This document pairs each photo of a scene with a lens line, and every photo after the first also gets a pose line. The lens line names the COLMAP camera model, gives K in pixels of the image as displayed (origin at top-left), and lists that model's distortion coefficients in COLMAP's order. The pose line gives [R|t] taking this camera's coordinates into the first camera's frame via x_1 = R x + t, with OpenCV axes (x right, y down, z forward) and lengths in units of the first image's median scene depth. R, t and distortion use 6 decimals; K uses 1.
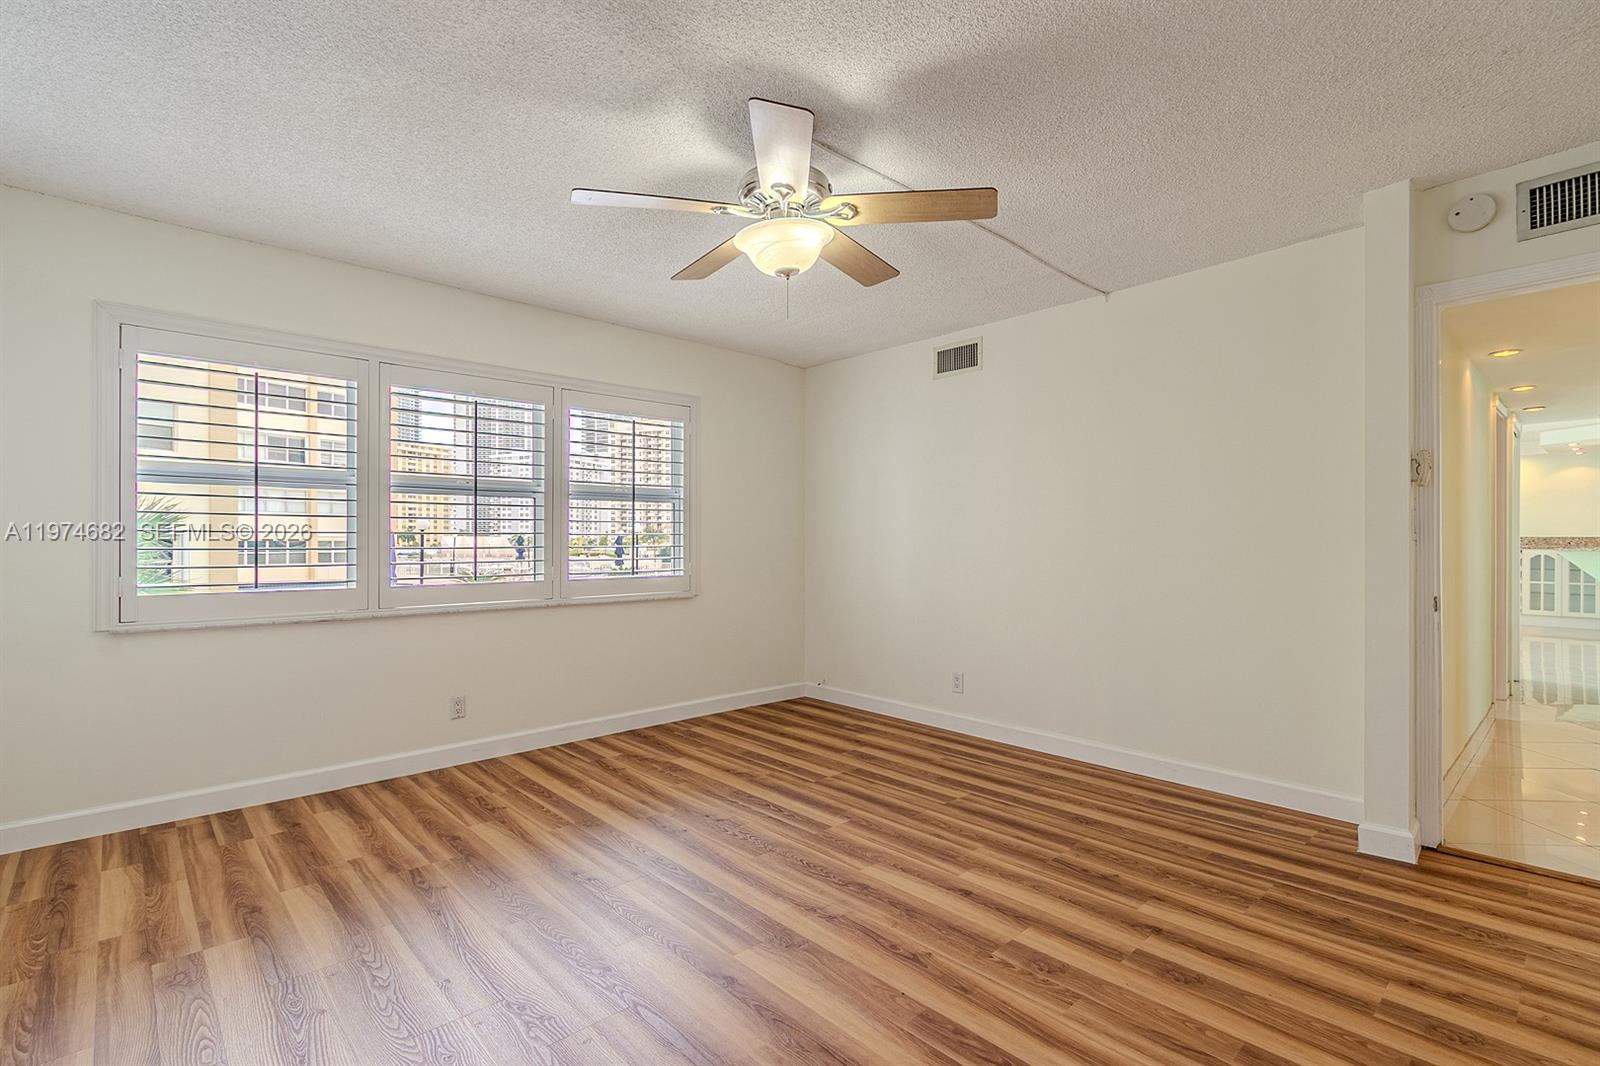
lens RADIAL K [[733.4, 0, 789.7], [0, 733.4, 540.4], [0, 0, 1]] dist [0.005493, -0.002564]
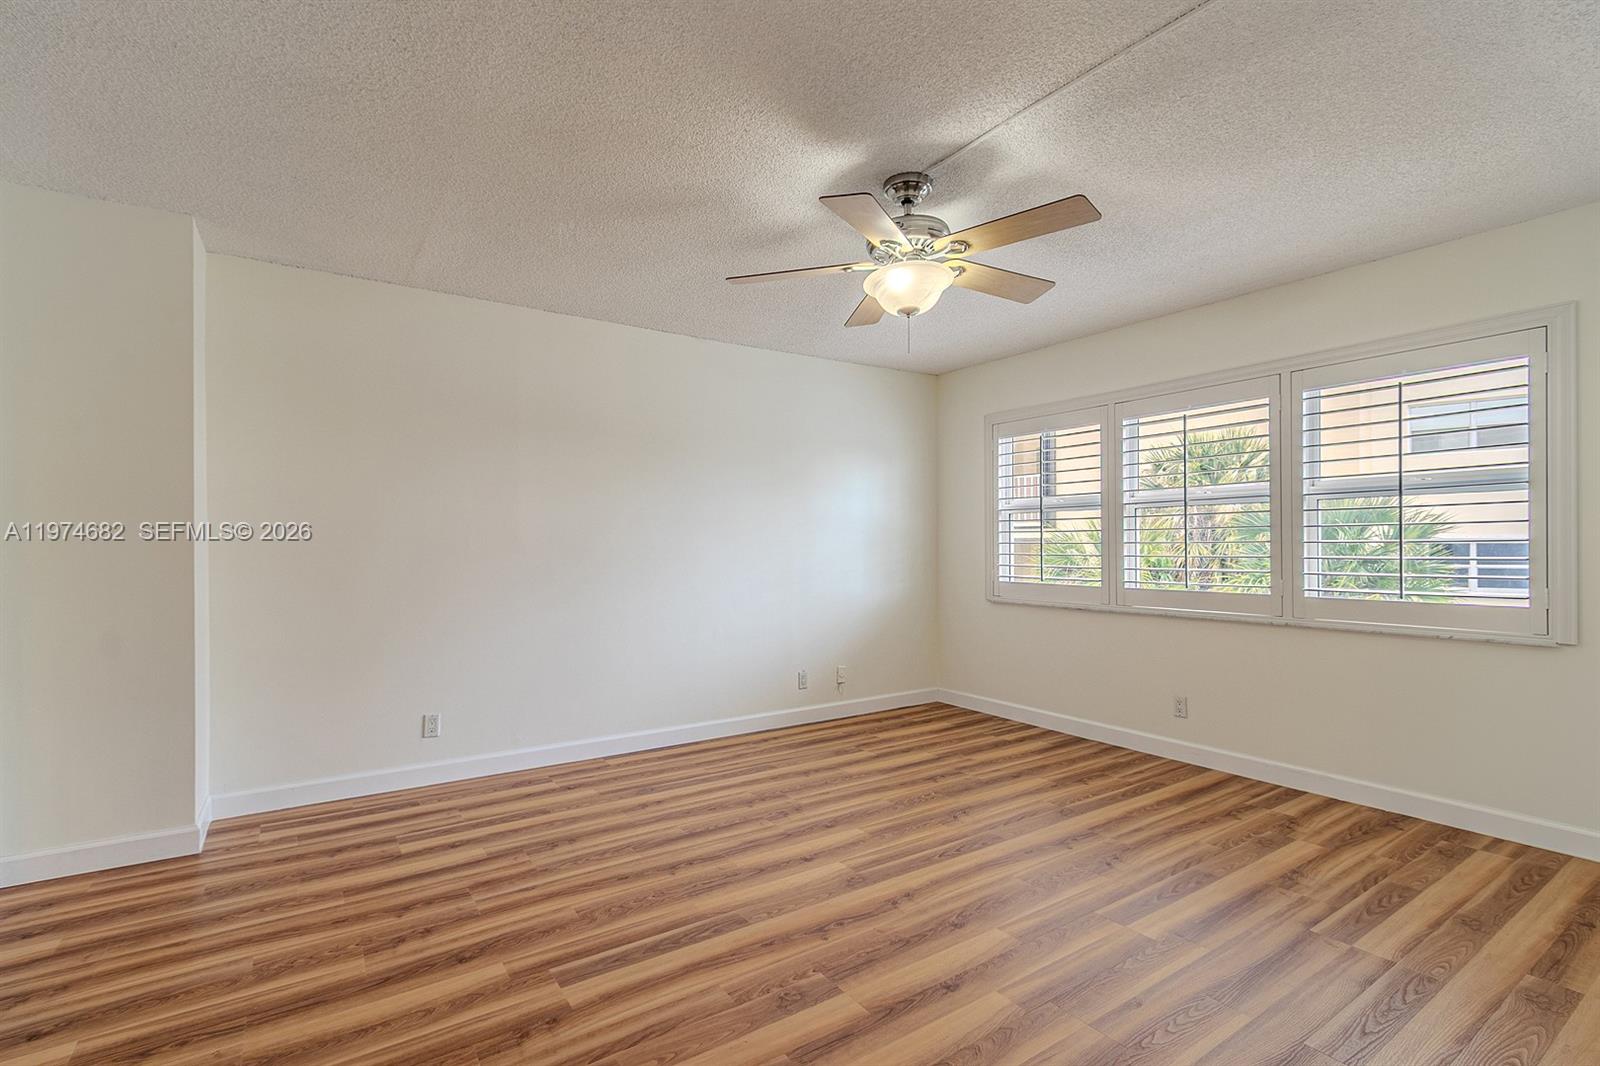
lens RADIAL K [[733.4, 0, 788.2], [0, 733.4, 539.8], [0, 0, 1]] dist [0.005493, -0.002564]
pose [[-0.152171, -0.007154, -0.988328, 0.771480], [0.001073, 0.999972, -0.007403, -0.007470], [0.988354, -0.002187, -0.152159, 0.678021]]
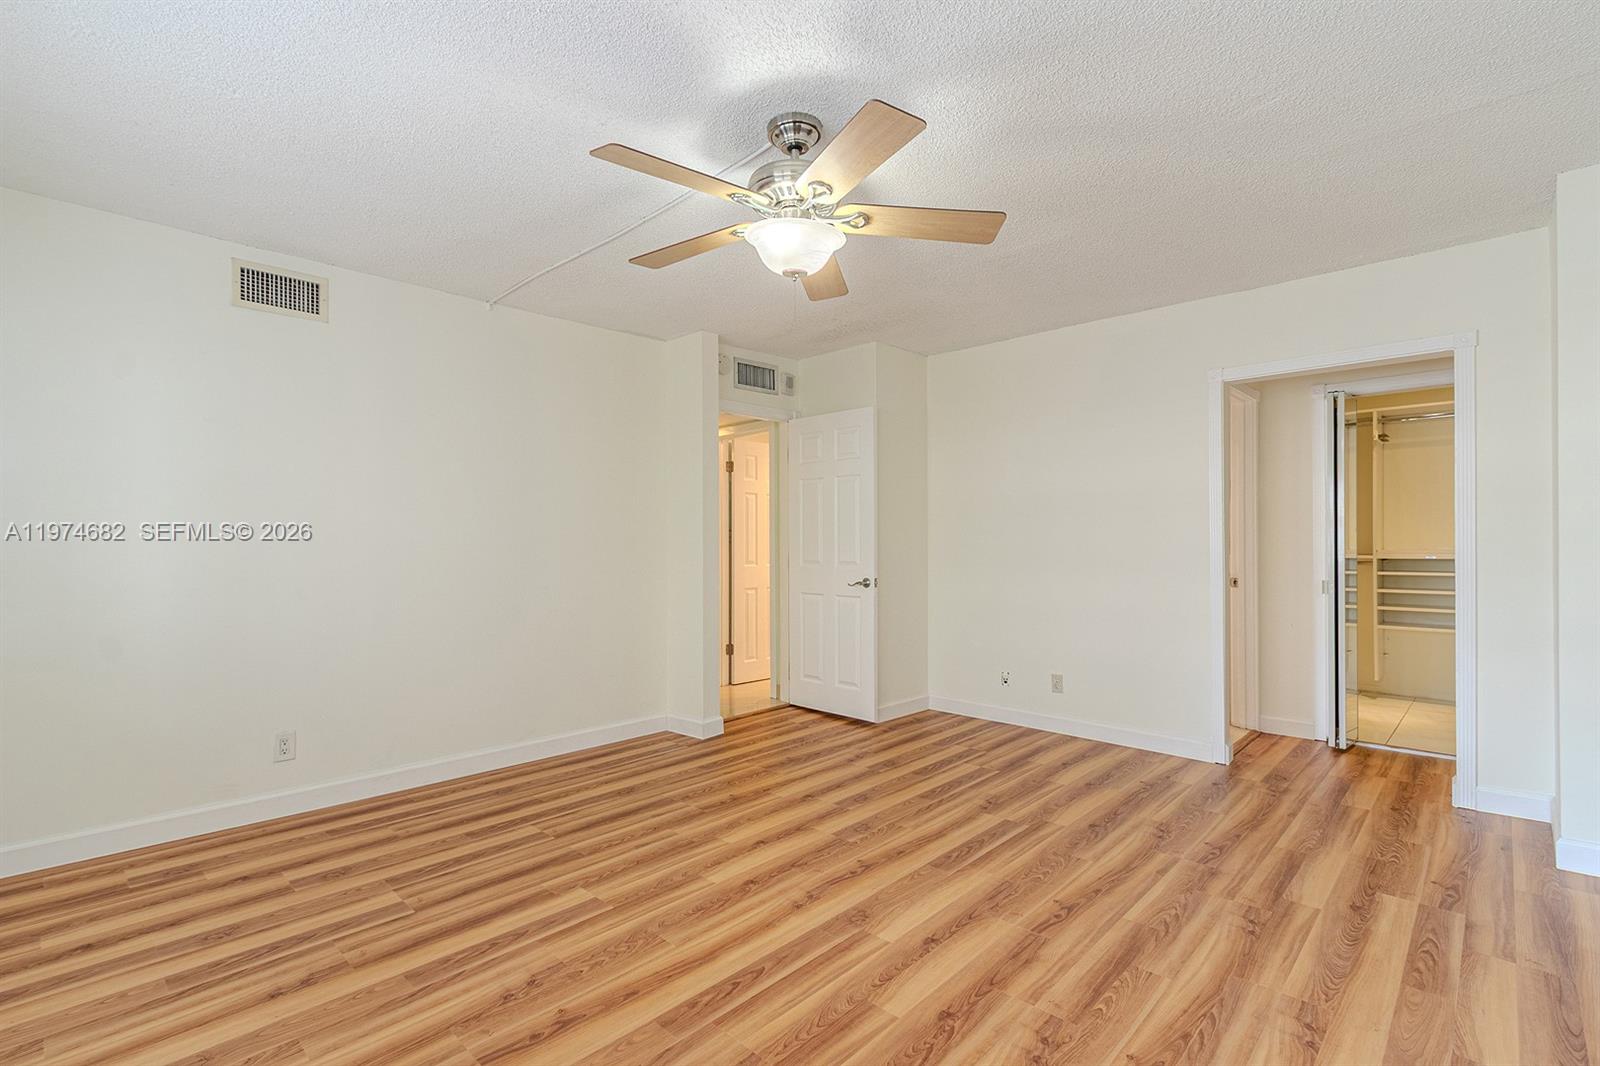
lens RADIAL K [[733.4, 0, 784.0], [0, 733.4, 540.9], [0, 0, 1]] dist [0.005493, -0.002564]
pose [[-0.054006, 0.006008, 0.998523, -0.677894], [0.004242, 0.999974, -0.005787, 0.000113], [-0.998532, 0.003923, -0.054030, 0.734083]]
